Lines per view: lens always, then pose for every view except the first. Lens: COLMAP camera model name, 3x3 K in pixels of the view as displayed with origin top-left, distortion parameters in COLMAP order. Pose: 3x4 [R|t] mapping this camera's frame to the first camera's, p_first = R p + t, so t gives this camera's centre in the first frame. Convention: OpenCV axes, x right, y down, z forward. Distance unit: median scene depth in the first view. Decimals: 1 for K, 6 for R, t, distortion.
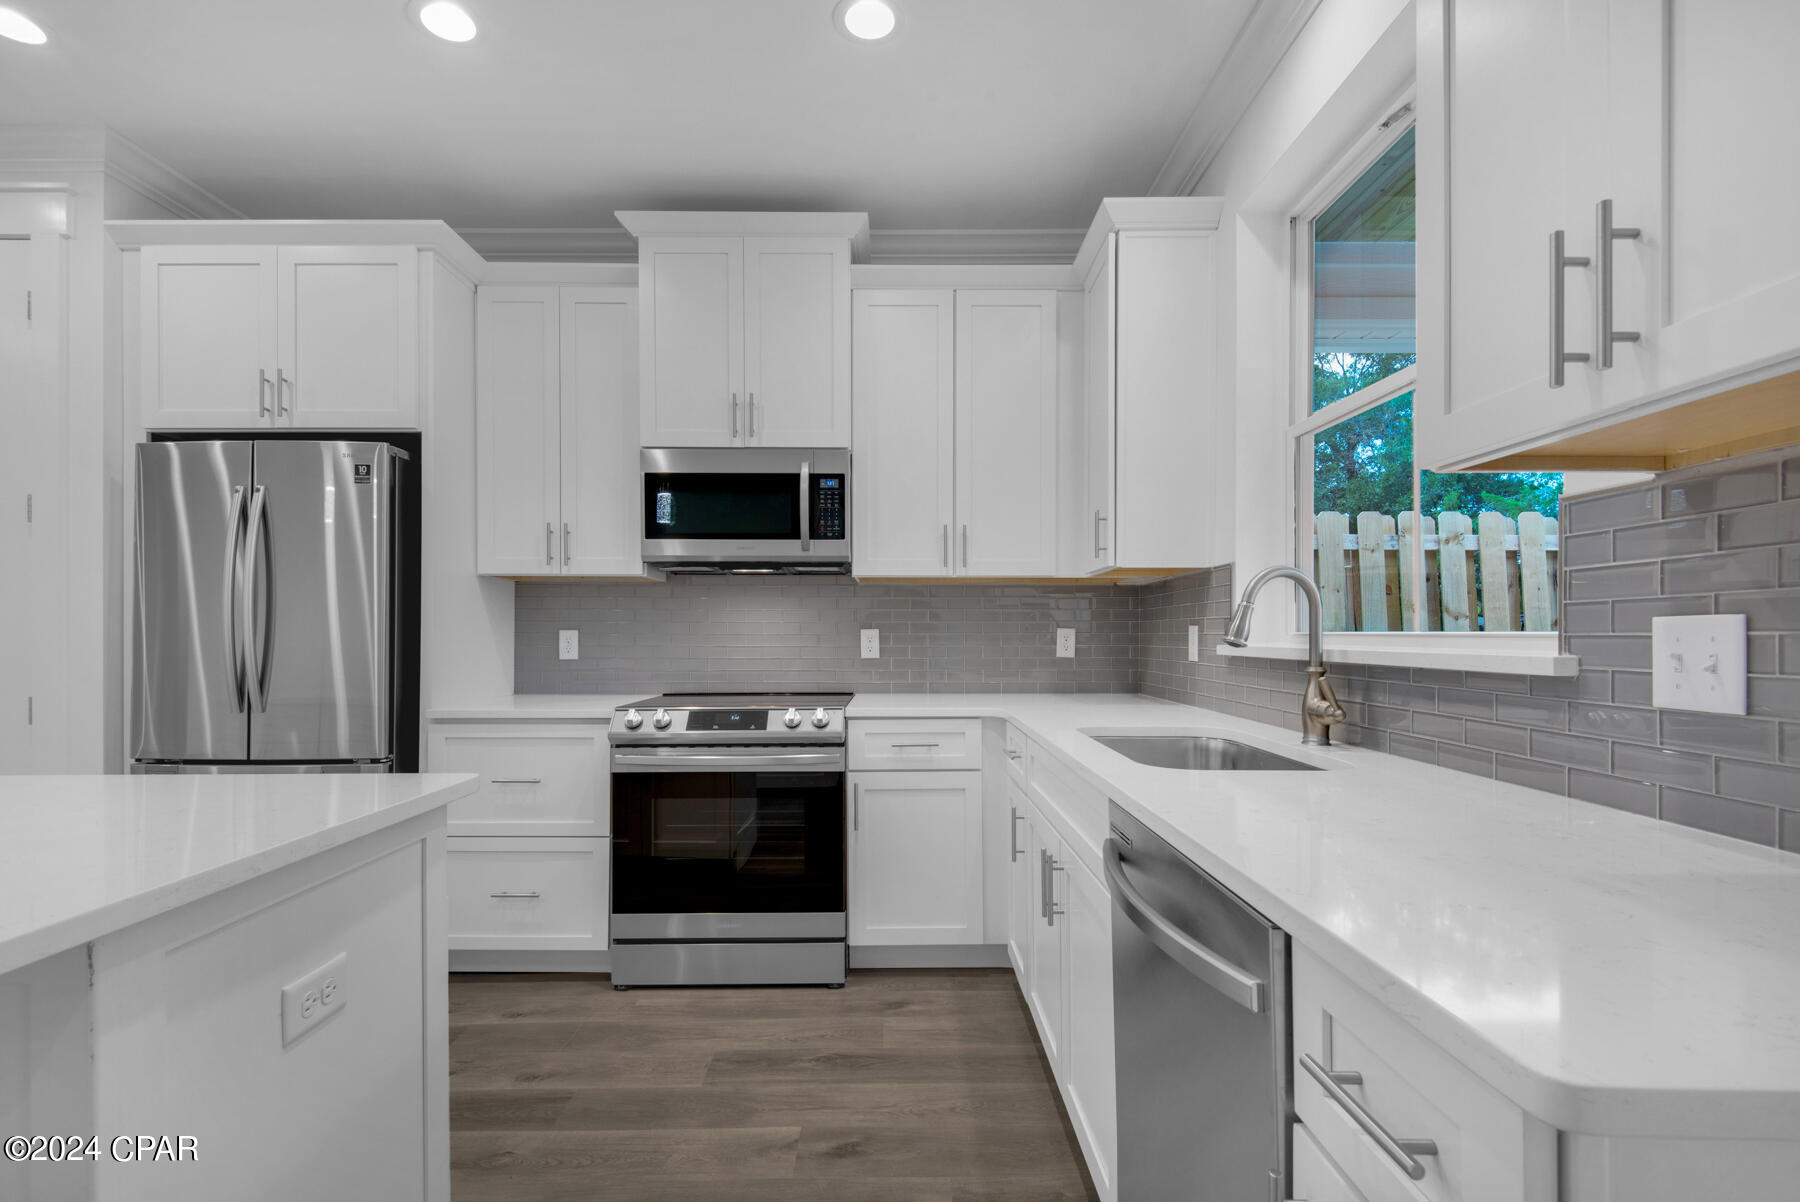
lens RADIAL K [[829.0, 0, 903.4], [0, 829.0, 631.5], [0, 0, 1]] dist [0.039213, -0.027331]
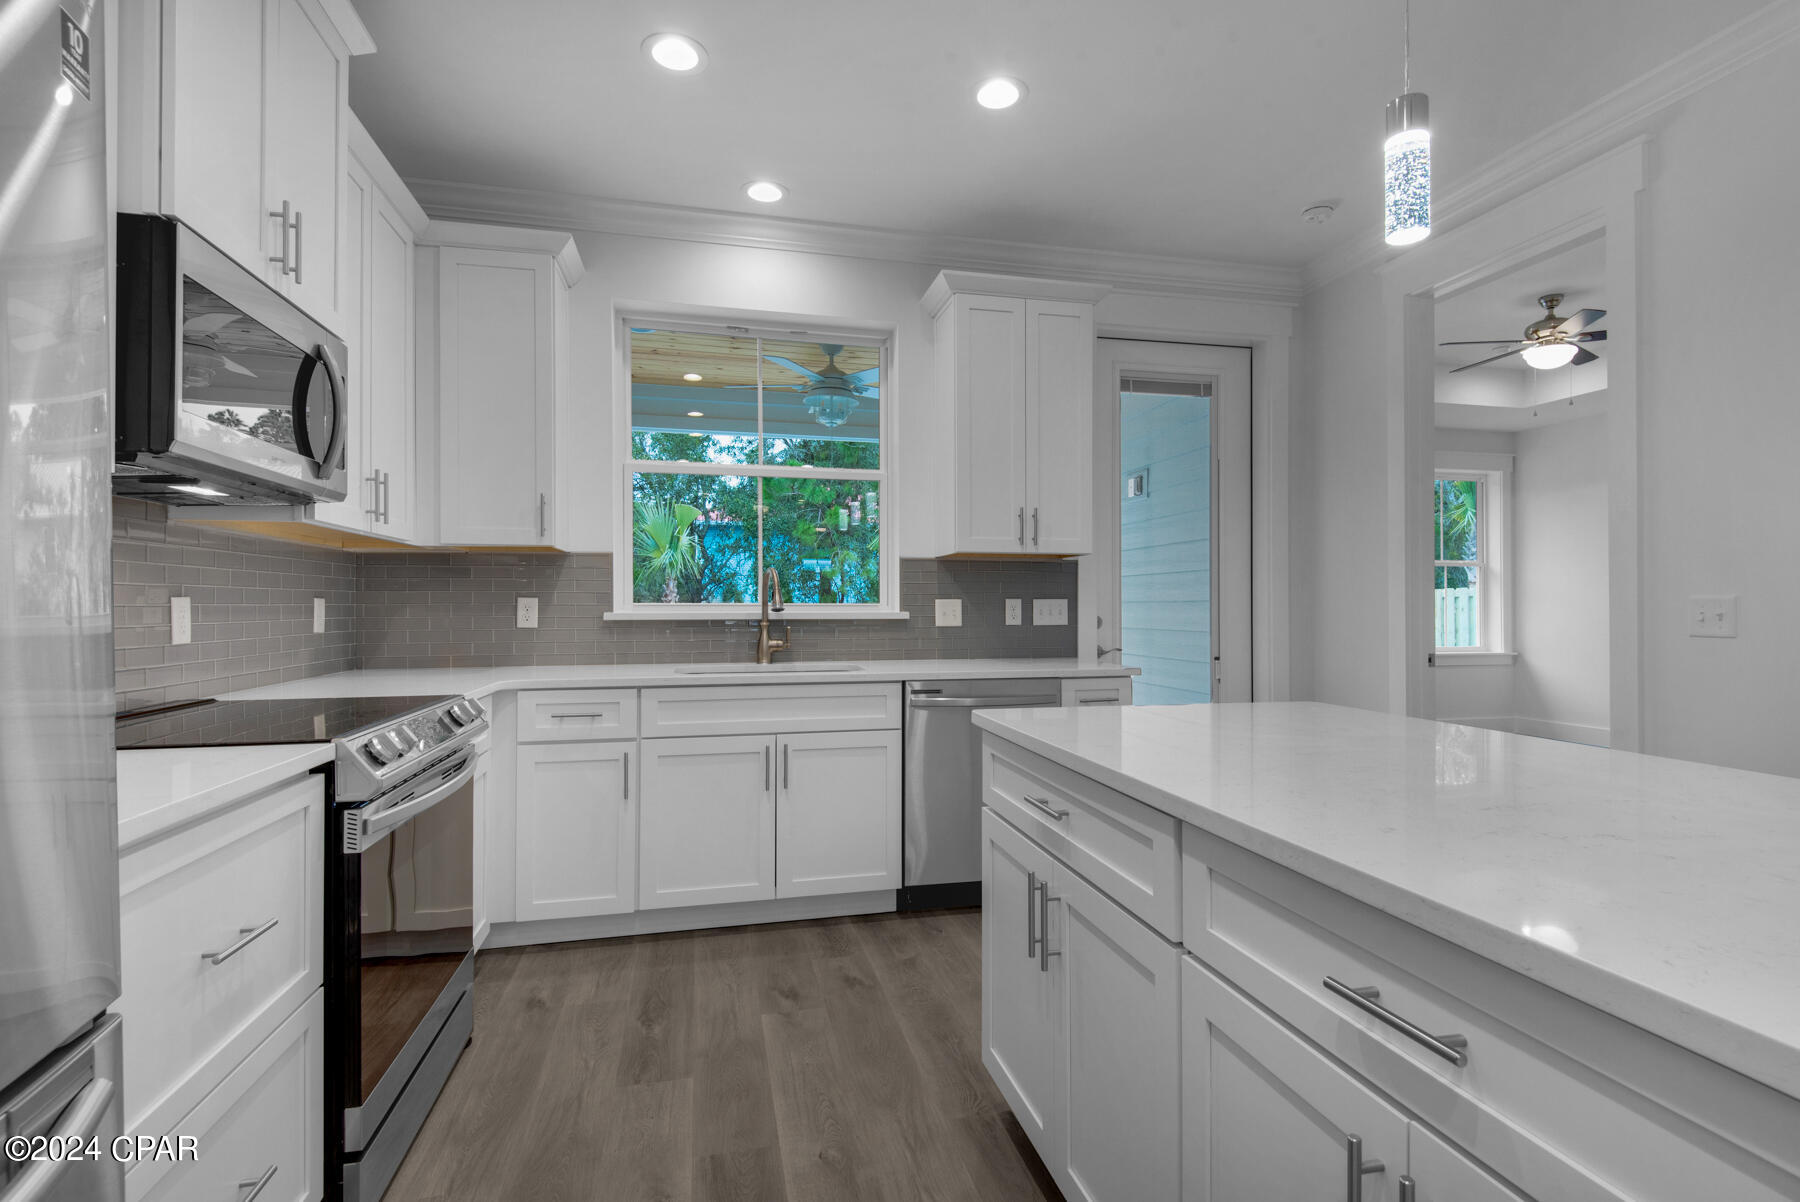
lens RADIAL K [[832.9, 0, 907.0], [0, 832.9, 602.2], [0, 0, 1]] dist [0.015254, -0.001325]
pose [[-0.216508, 0.007967, 0.976248, -0.957432], [-0.000980, 0.999964, -0.008378, 0.008619], [-0.976280, -0.002770, -0.216492, 0.756908]]
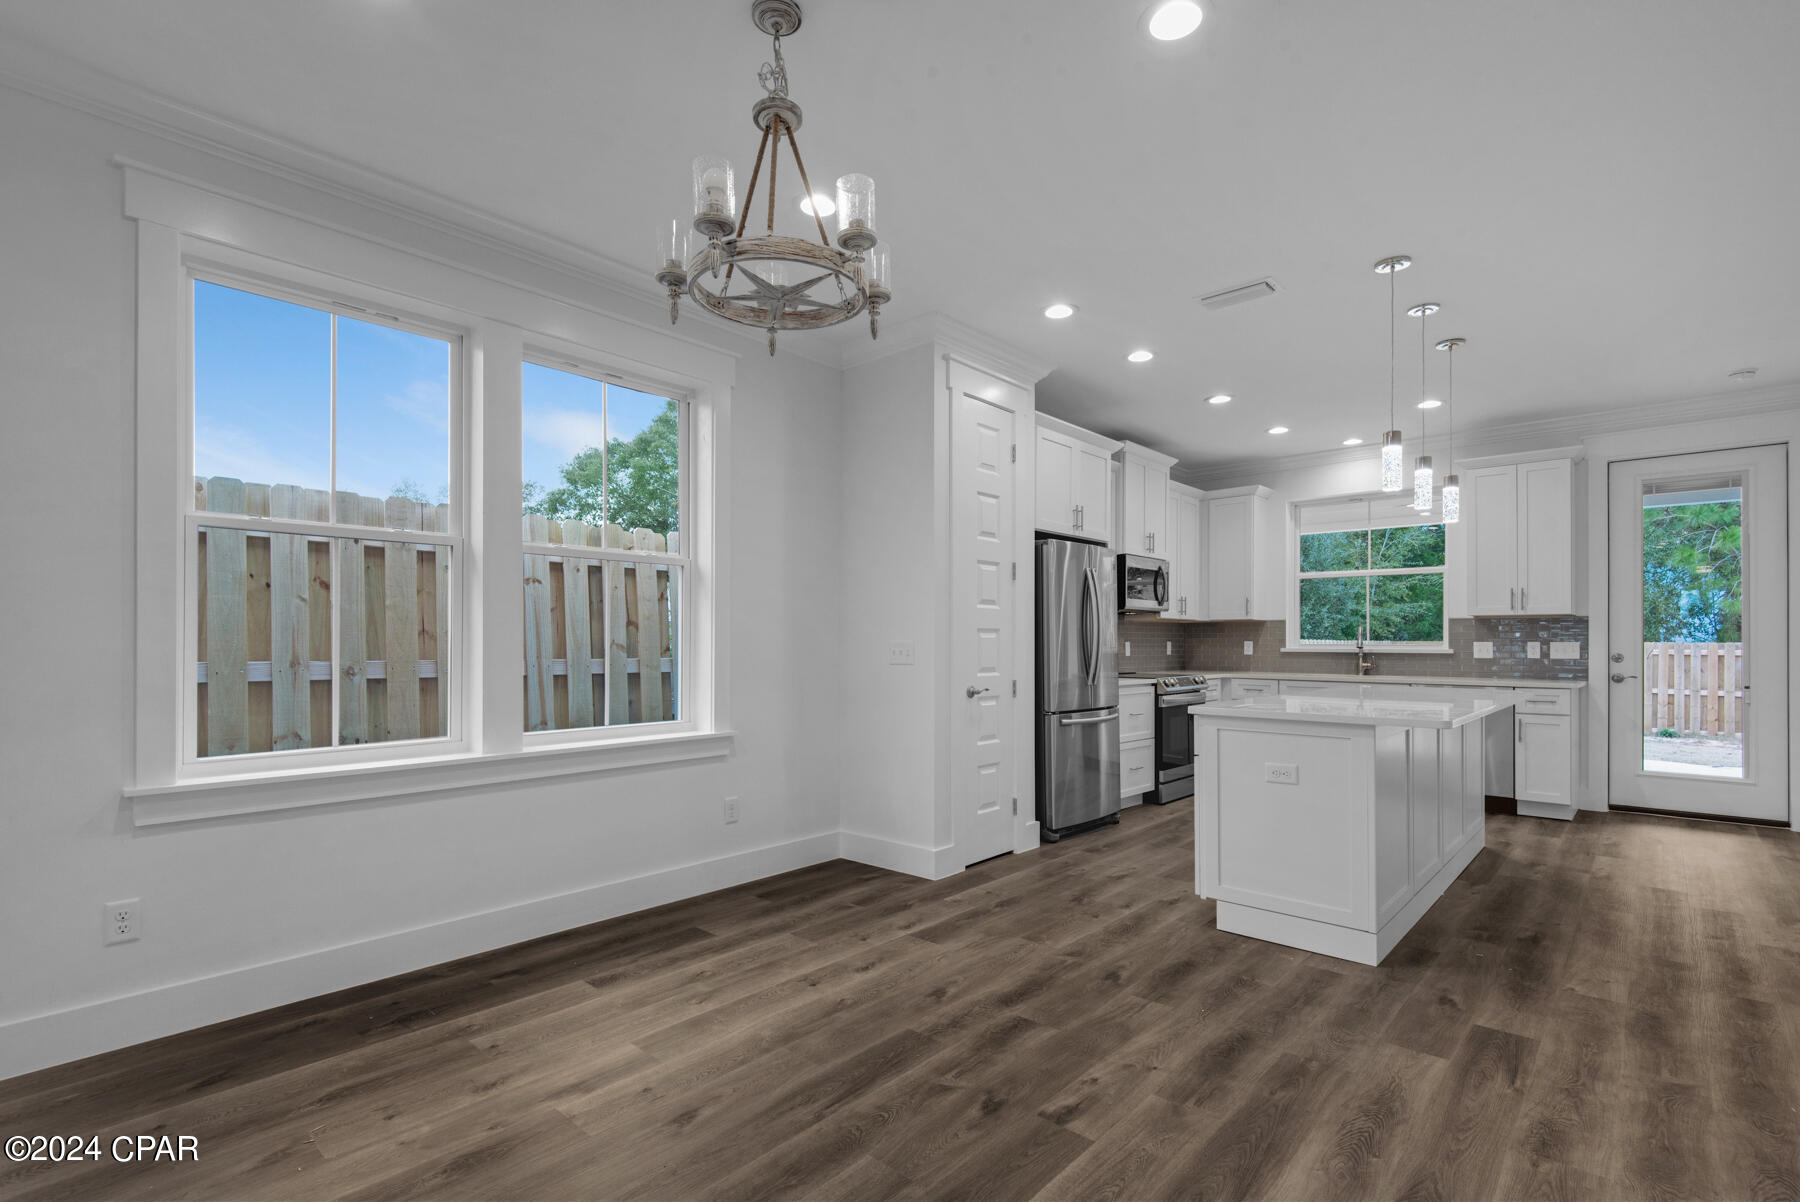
lens RADIAL K [[815.9, 0, 914.0], [0, 815.9, 646.8], [0, 0, 1]] dist [0.001830, 0.000307]
pose [[0.679504, -0.001222, 0.733670, -2.355704], [-0.005329, 0.999964, 0.006602, -0.000917], [-0.733652, -0.008396, 0.679473, 0.012935]]
